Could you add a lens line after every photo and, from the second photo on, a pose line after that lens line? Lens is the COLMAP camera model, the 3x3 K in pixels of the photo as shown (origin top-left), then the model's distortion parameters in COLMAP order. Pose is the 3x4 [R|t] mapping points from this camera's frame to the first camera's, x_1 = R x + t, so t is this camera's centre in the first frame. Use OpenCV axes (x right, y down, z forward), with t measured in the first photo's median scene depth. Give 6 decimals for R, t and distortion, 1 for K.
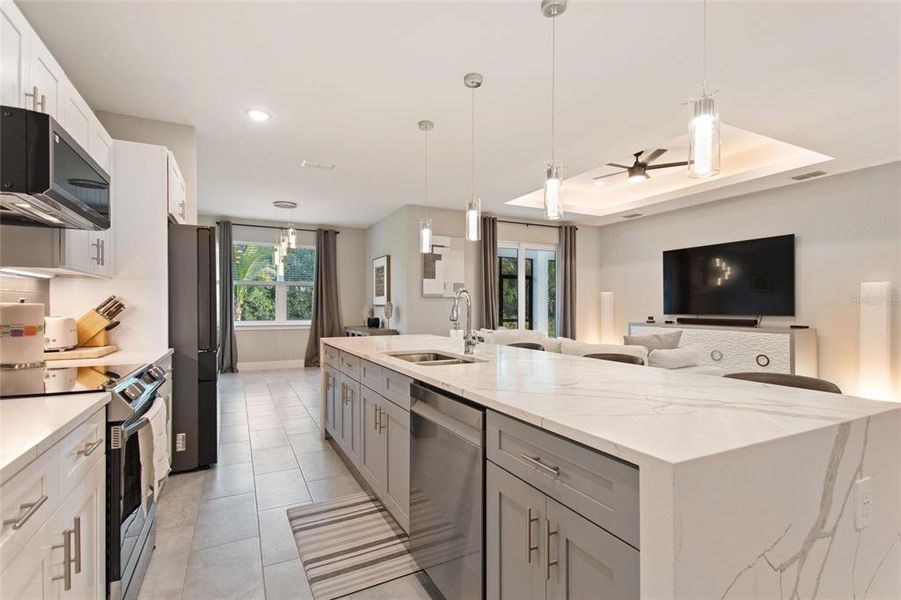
lens RADIAL K [[432.7, 0, 454.1], [0, 432.7, 305.7], [0, 0, 1]] dist [-0.006209, -0.000223]
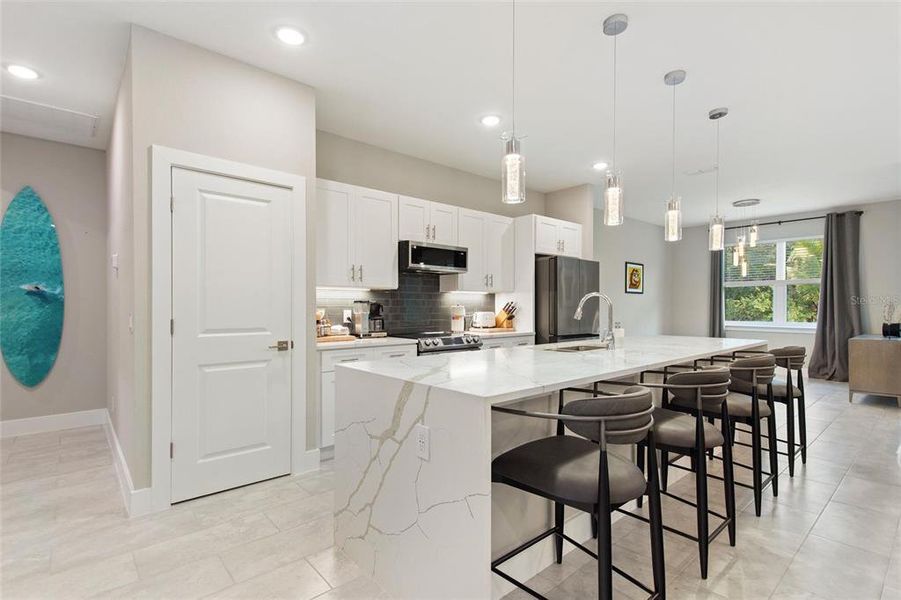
lens RADIAL K [[421.2, 0, 433.0], [0, 421.2, 305.0], [0, 0, 1]] dist [-0.013014, 0.000345]
pose [[0.201504, -0.000569, -0.979488, 0.374414], [0.000111, 1.000000, -0.000558, -0.002889], [0.979488, 0.000003, 0.201504, 0.114615]]
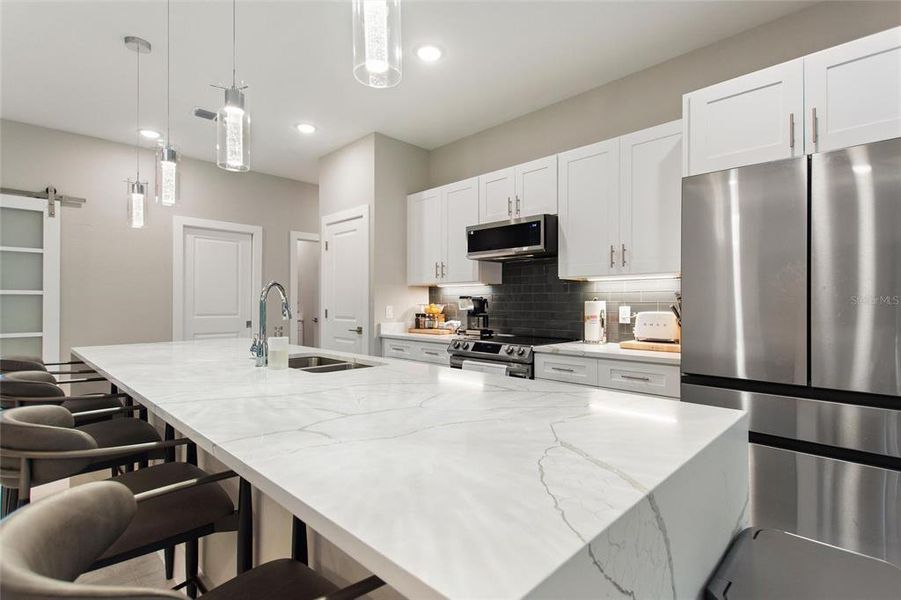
lens RADIAL K [[414.4, 0, 452.3], [0, 414.4, 299.1], [0, 0, 1]] dist [0.016477, -0.000701]
pose [[-0.950657, -0.000924, -0.310242, -0.013927], [0.002115, 0.999953, -0.009458, -0.000279], [0.310236, -0.009647, -0.950610, 0.651472]]
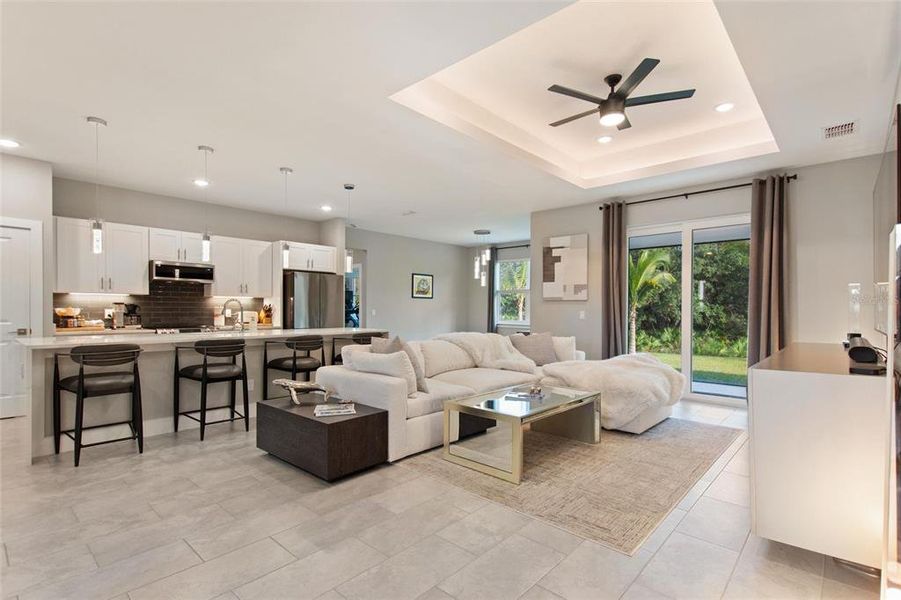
lens RADIAL K [[432.7, 0, 454.1], [0, 432.7, 305.7], [0, 0, 1]] dist [-0.006209, -0.000223]
pose [[0.344157, -0.003267, -0.938906, 0.785292], [-0.004987, 0.999973, -0.005307, -0.002122], [0.938899, 0.006508, 0.344132, 0.451592]]
